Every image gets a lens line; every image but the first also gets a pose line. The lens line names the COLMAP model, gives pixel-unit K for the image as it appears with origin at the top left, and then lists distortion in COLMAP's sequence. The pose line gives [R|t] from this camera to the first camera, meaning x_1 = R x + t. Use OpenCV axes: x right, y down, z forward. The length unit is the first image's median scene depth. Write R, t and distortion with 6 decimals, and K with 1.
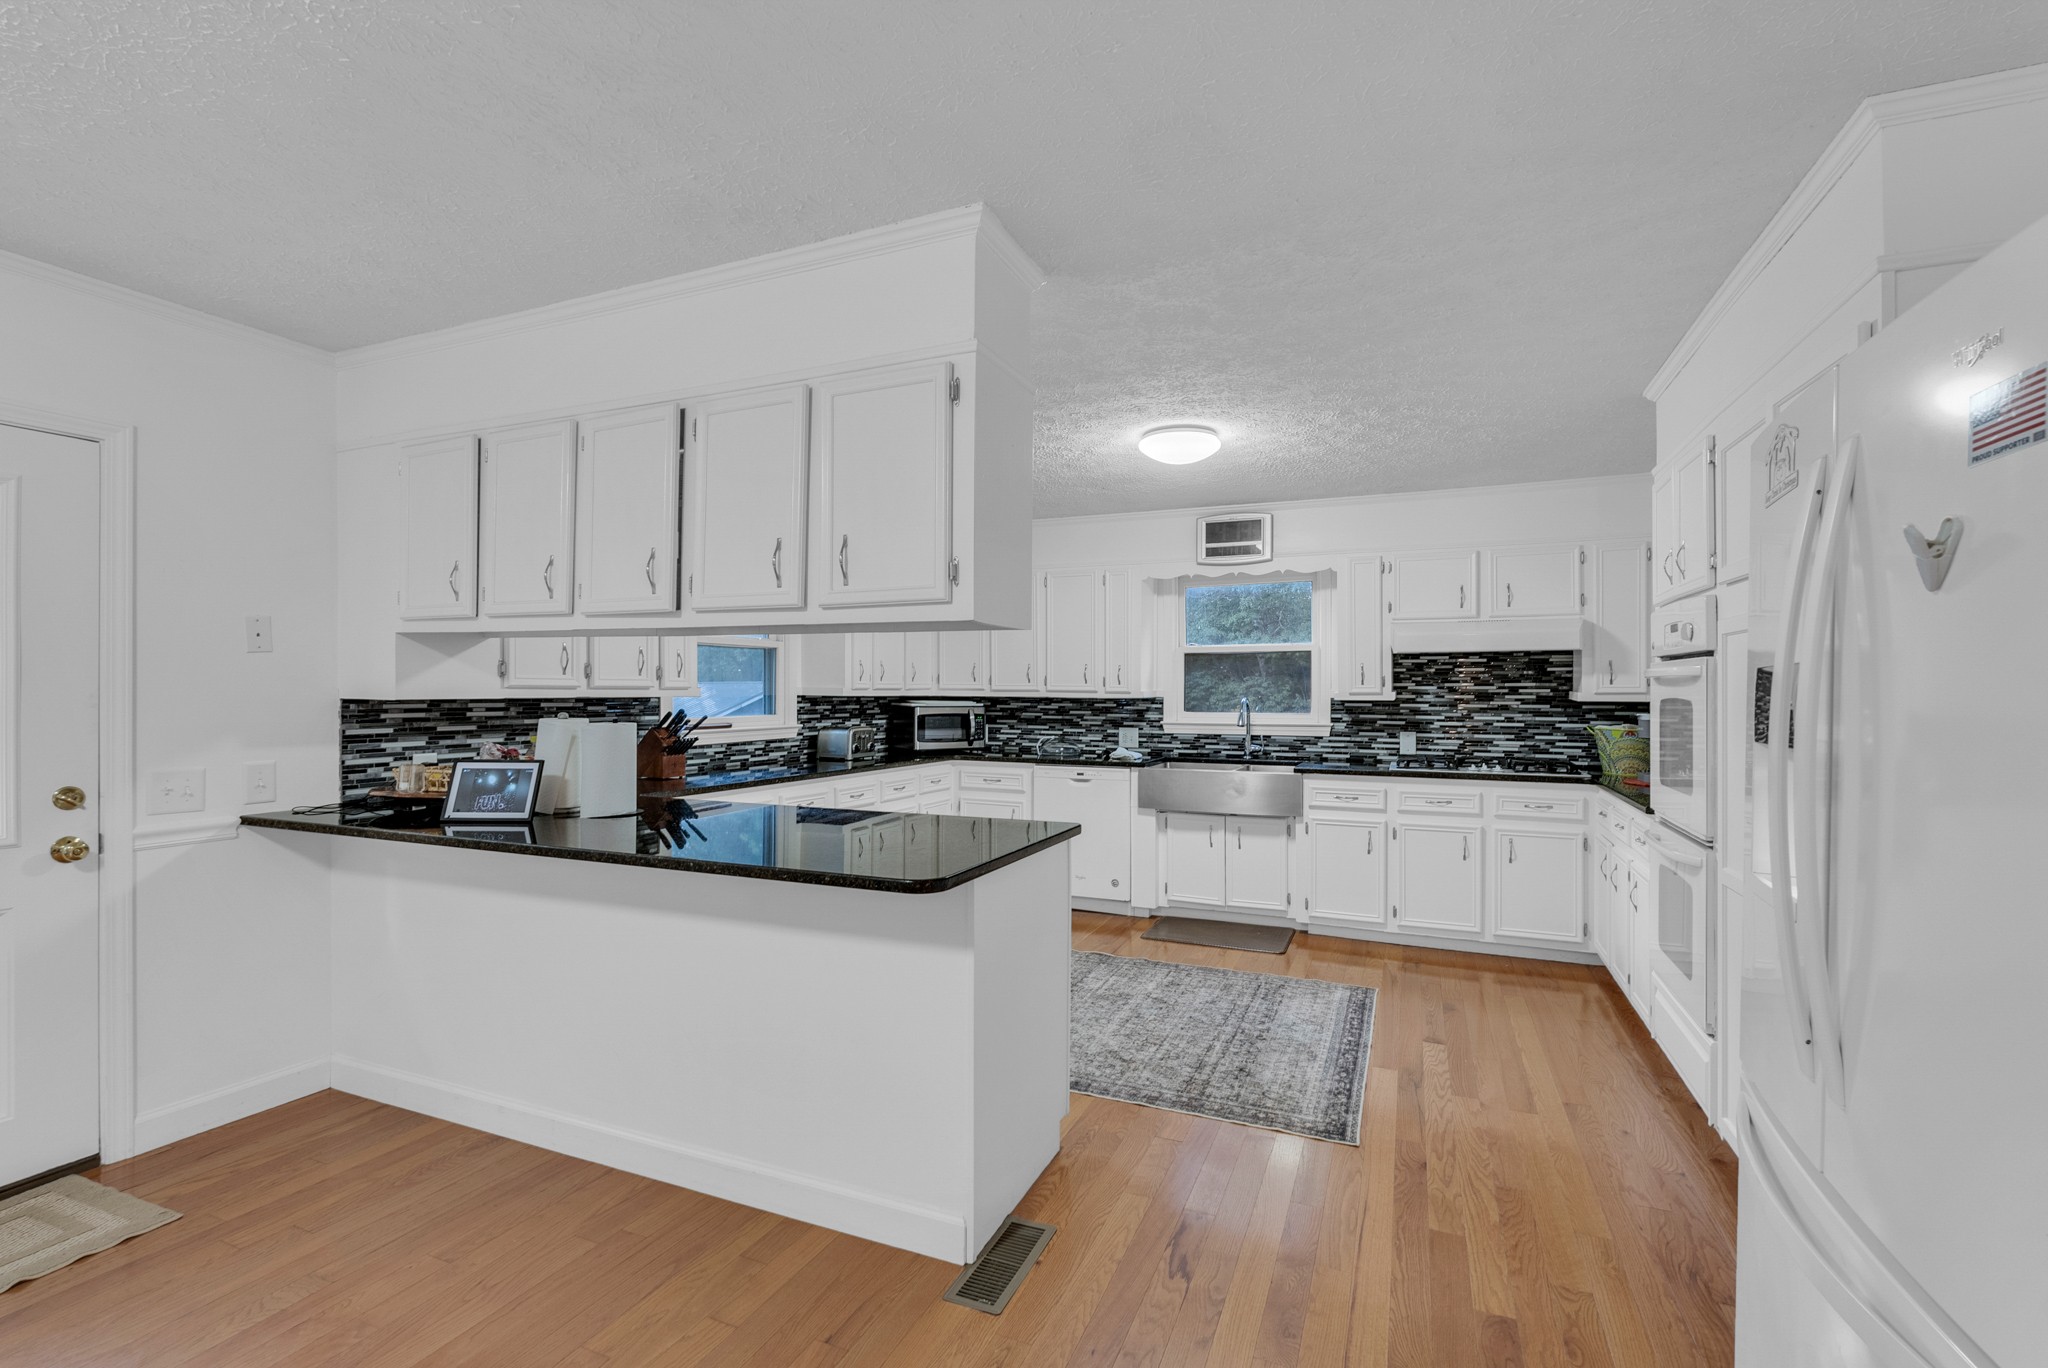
lens RADIAL K [[897.9, 0, 1028.1], [0, 897.9, 689.8], [0, 0, 1]] dist [-0.000370, -0.000136]
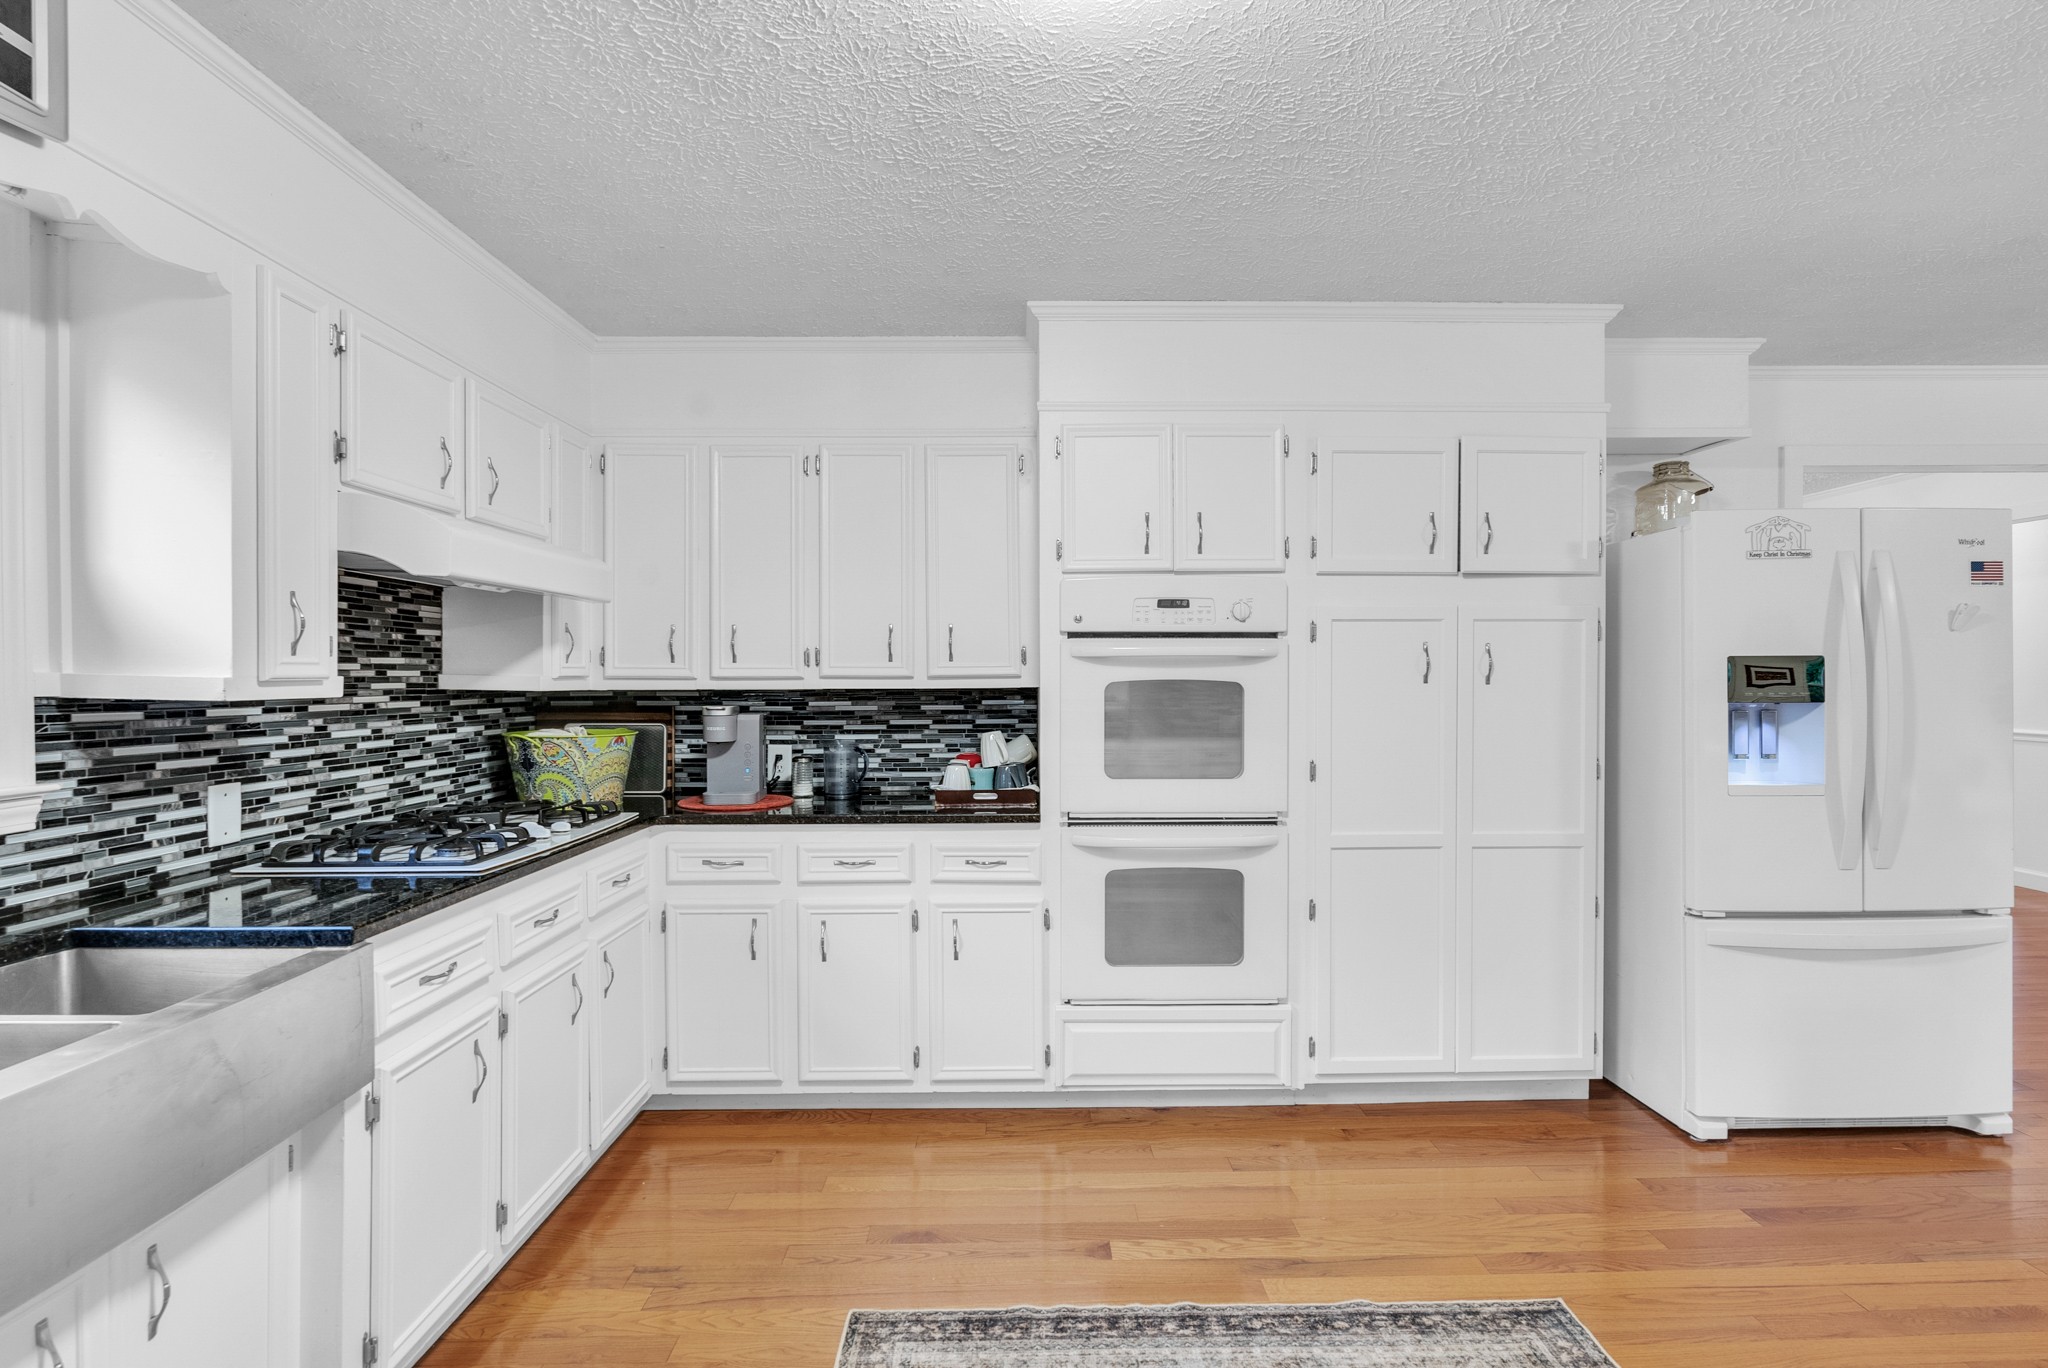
lens RADIAL K [[1048.5, 0, 1024.0], [0, 1048.5, 684.0], [0, 0, 1]] dist [0.001059, 0.000402]
pose [[-0.423035, -0.007763, 0.906080, -0.113508], [-0.001133, 0.999967, 0.008038, 0.001978], [-0.906113, 0.002374, -0.423030, 0.926468]]
